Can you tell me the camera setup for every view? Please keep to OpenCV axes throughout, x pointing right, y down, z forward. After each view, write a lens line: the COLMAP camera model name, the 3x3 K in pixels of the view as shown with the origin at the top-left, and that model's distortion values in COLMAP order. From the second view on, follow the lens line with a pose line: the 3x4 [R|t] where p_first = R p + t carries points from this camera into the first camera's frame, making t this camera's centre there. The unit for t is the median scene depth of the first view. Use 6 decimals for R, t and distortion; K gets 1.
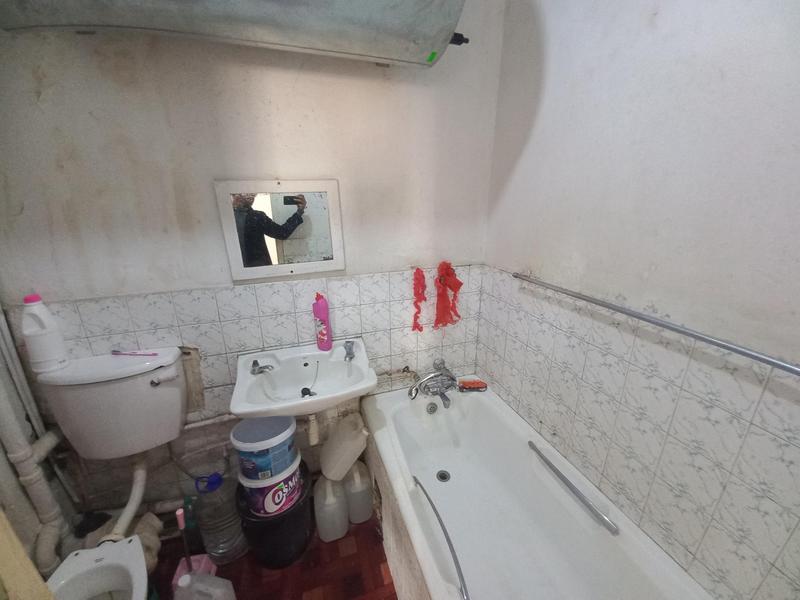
lens RADIAL K [[304.3, 0, 400.0], [0, 304.3, 300.0], [0, 0, 1]] dist [0.000080, -0.011071]
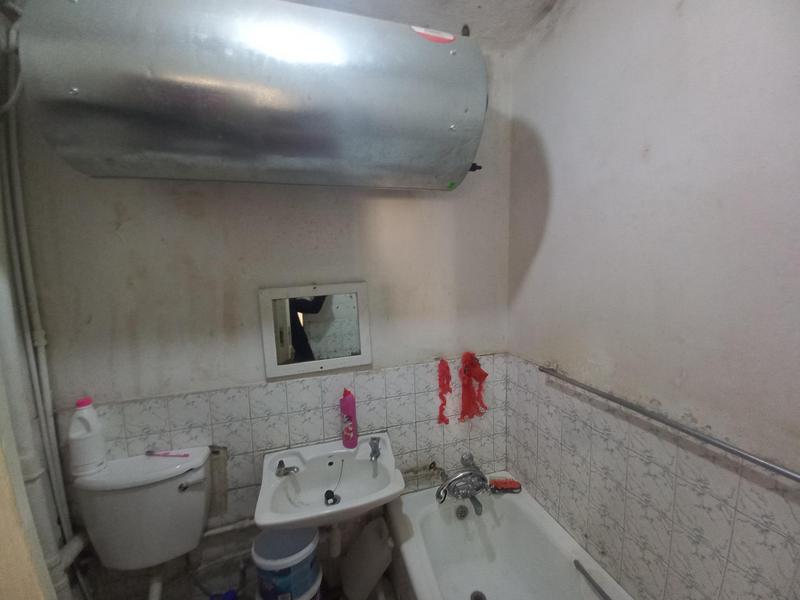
lens RADIAL K [[304.3, 0, 400.0], [0, 304.3, 300.0], [0, 0, 1]] dist [0.000080, -0.011071]
pose [[0.998299, -0.016000, -0.056061, -0.026123], [0.003823, 0.977498, -0.210911, -0.101003], [0.058174, 0.210337, 0.975896, -0.051574]]
